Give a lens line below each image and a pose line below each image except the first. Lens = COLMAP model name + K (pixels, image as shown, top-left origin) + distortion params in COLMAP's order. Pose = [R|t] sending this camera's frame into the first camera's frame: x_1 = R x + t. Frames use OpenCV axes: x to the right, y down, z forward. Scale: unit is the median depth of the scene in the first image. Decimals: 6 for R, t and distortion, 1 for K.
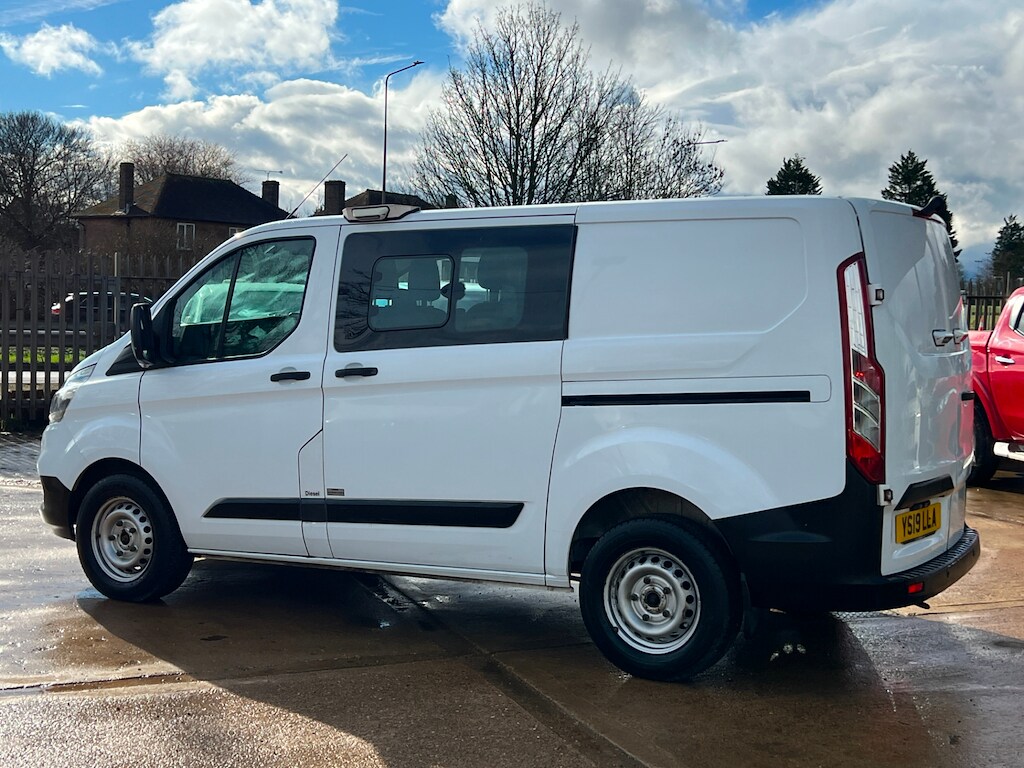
lens RADIAL K [[1312.8, 0, 524.5], [0, 1312.8, 382.5], [0, 0, 1]] dist [0.184846, -0.525819]
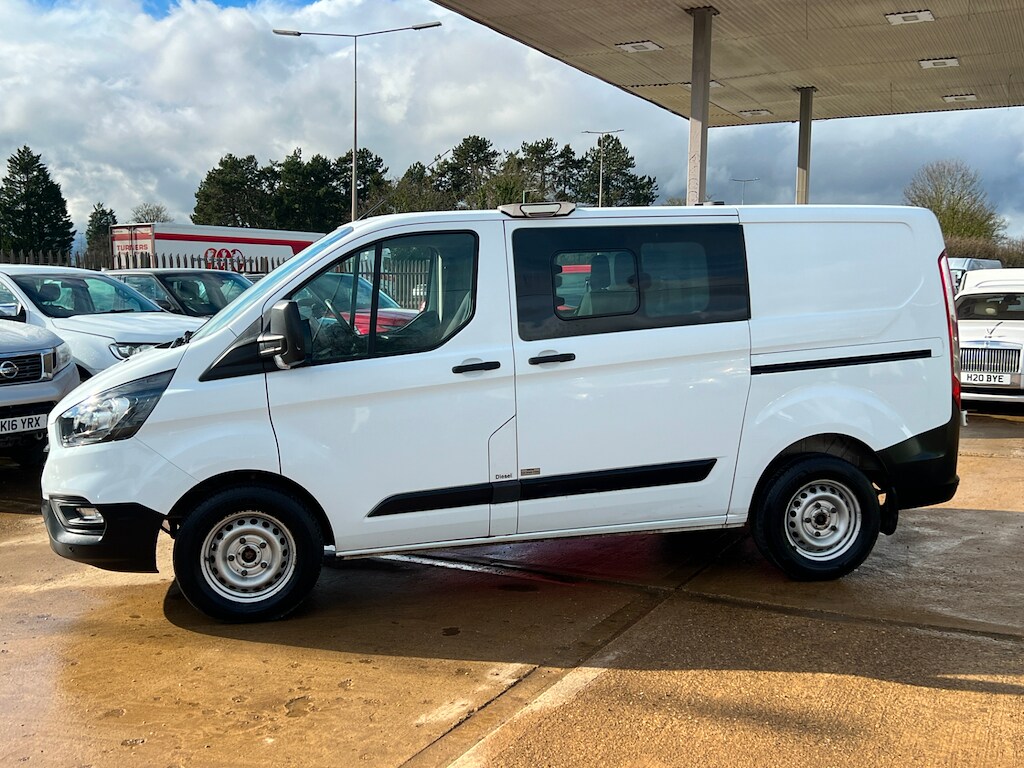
lens RADIAL K [[1045.4, 0, 508.0], [0, 1045.4, 381.0], [0, 0, 1]] dist [0.141893, -0.323598]
pose [[0.763551, -0.079491, 0.640836, -0.690590], [0.052947, 0.996760, 0.060556, -0.042384], [-0.643573, -0.012307, 0.765286, 0.362511]]
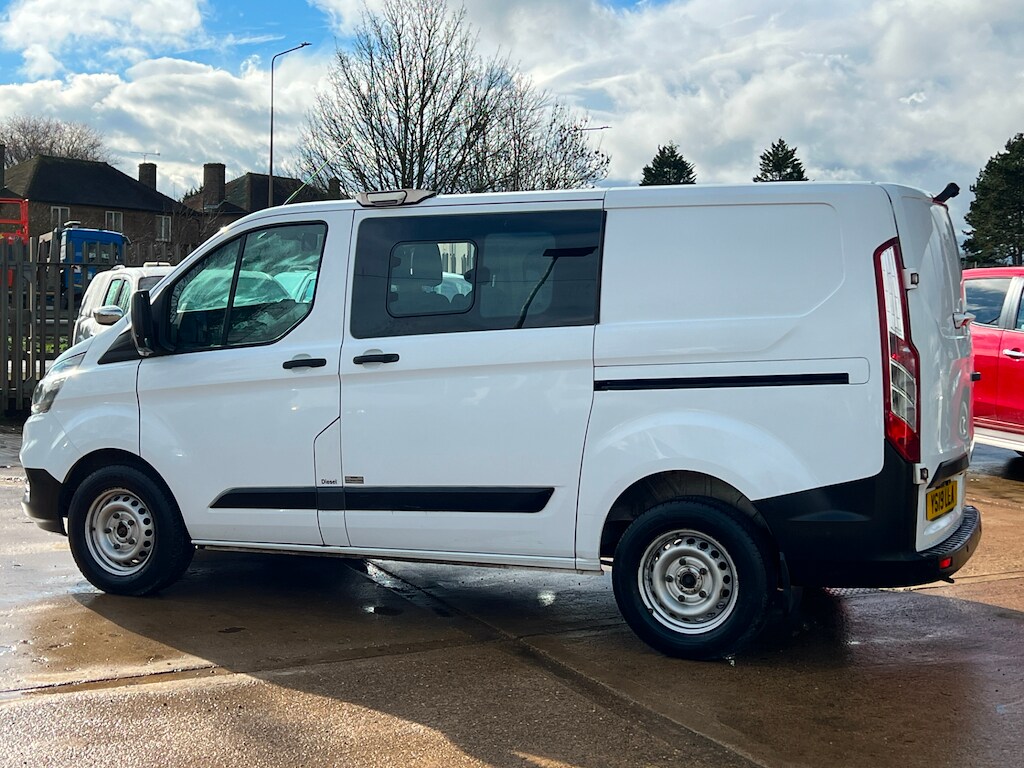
lens RADIAL K [[1312.8, 0, 524.5], [0, 1312.8, 382.5], [0, 0, 1]] dist [0.184846, -0.525819]
pose [[0.995844, -0.009726, 0.090551, -0.104276], [0.008726, 0.999897, 0.011426, -0.000218], [-0.090653, -0.010589, 0.995826, 0.003581]]
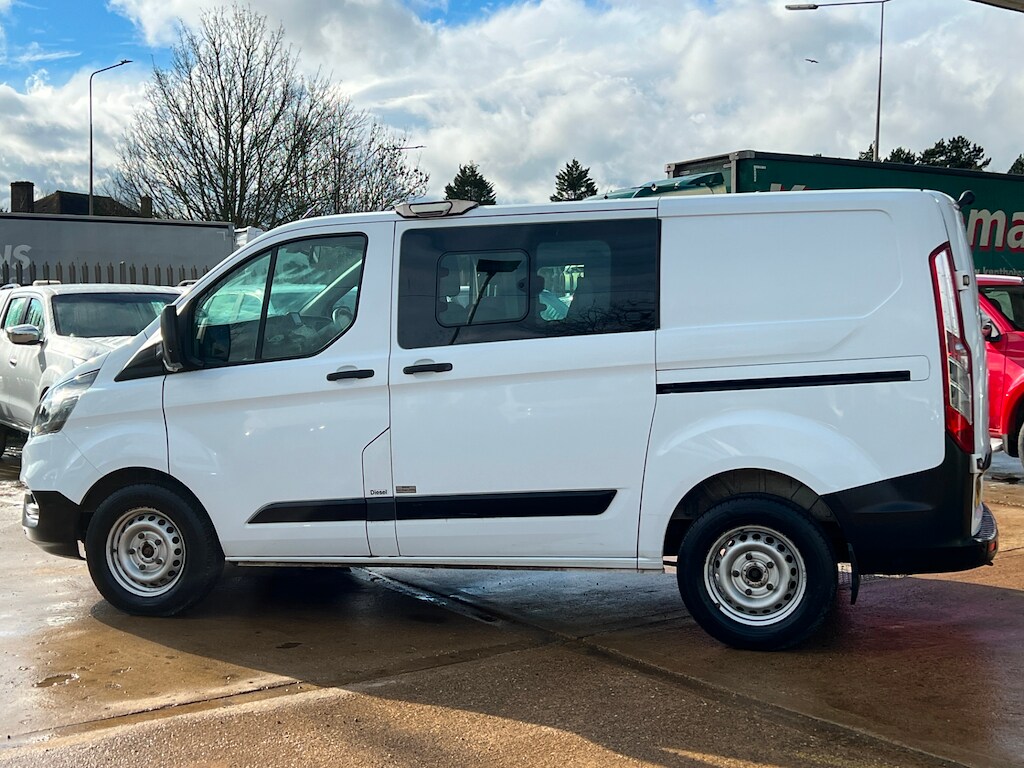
lens RADIAL K [[1273.7, 0, 515.5], [0, 1273.7, 386.2], [0, 0, 1]] dist [0.178673, -0.487066]
pose [[0.972698, -0.033654, 0.229620, -0.279931], [0.032710, 0.999434, 0.007918, 0.000261], [-0.229756, -0.000191, 0.973248, 0.043378]]
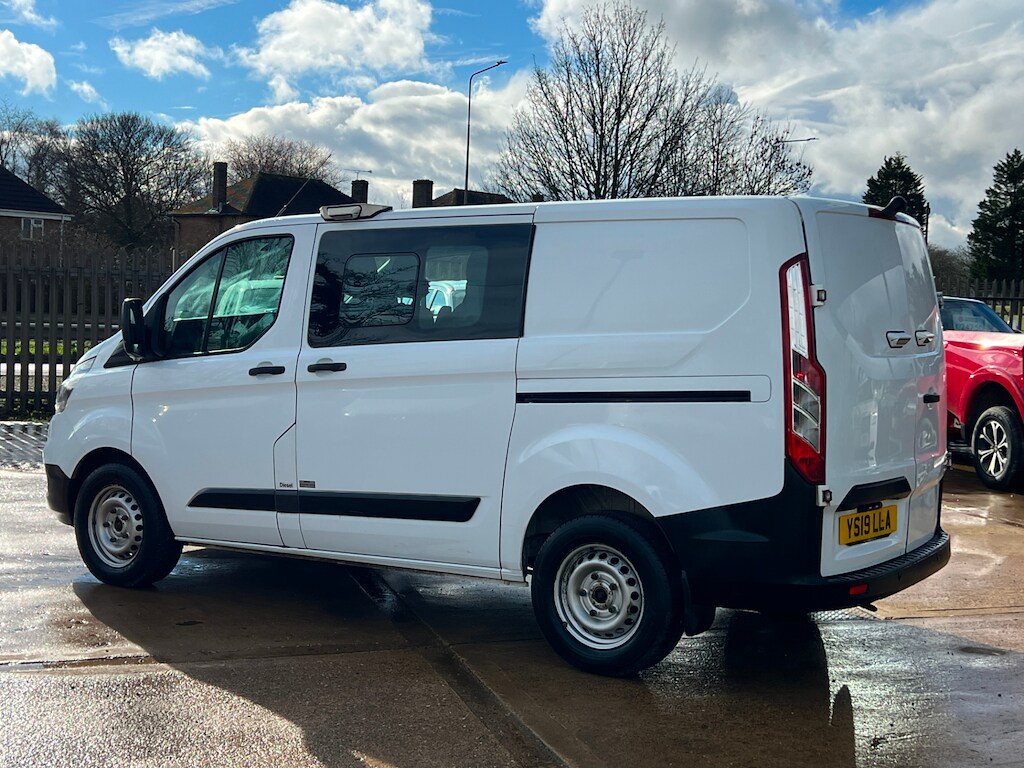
lens RADIAL K [[1312.0, 0, 516.1], [0, 1312.0, 383.2], [0, 0, 1]] dist [0.190293, -0.571352]
pose [[0.997097, 0.012432, -0.075124, 0.094188], [-0.012328, 0.999922, 0.001844, 0.000792], [0.075142, -0.000912, 0.997172, -0.009714]]
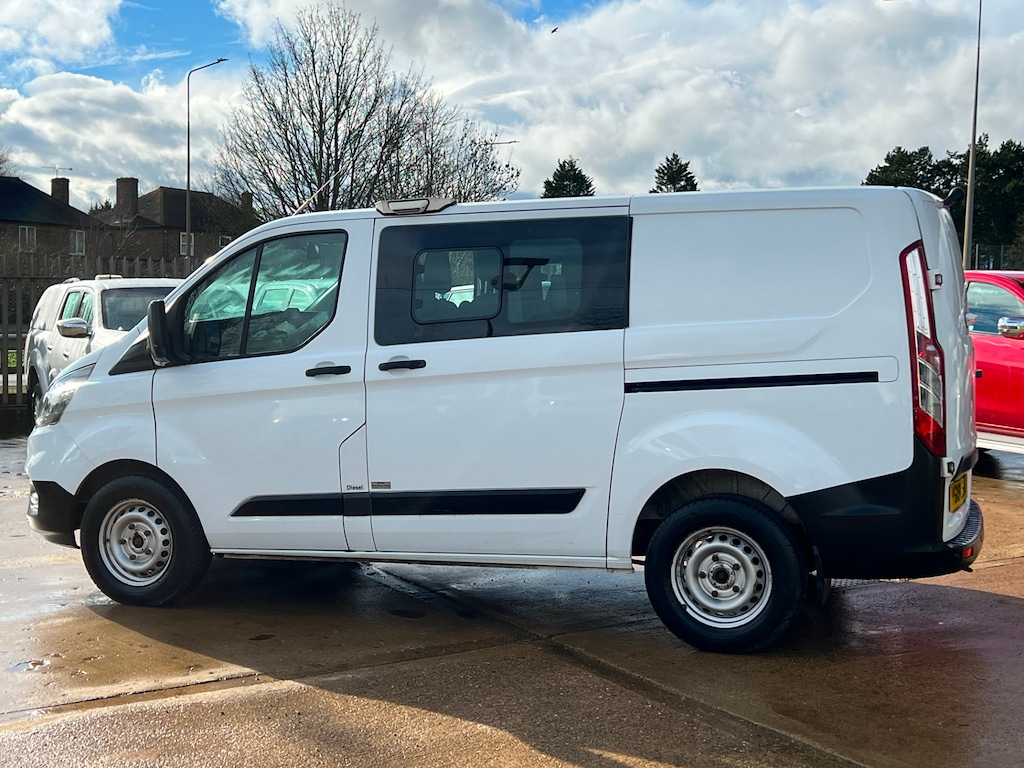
lens RADIAL K [[1272.3, 0, 521.9], [0, 1272.3, 387.5], [0, 0, 1]] dist [0.179546, -0.483808]
pose [[0.986824, -0.025696, 0.159742, -0.189607], [0.024223, 0.999644, 0.011165, 0.000679], [-0.159972, -0.007149, 0.987096, 0.026702]]
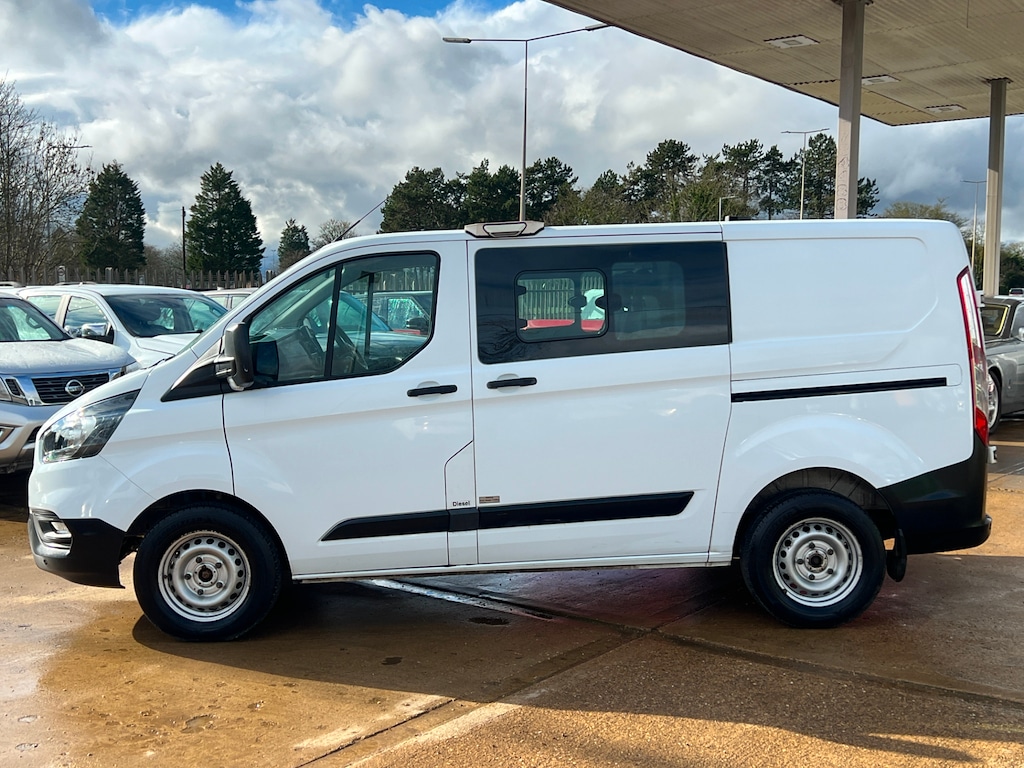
lens RADIAL K [[1127.9, 0, 508.9], [0, 1127.9, 380.8], [0, 0, 1]] dist [0.165397, -0.403799]
pose [[0.864117, -0.057296, 0.500019, -0.564110], [0.048671, 0.998356, 0.030288, -0.035744], [-0.500932, -0.001836, 0.865485, 0.225877]]
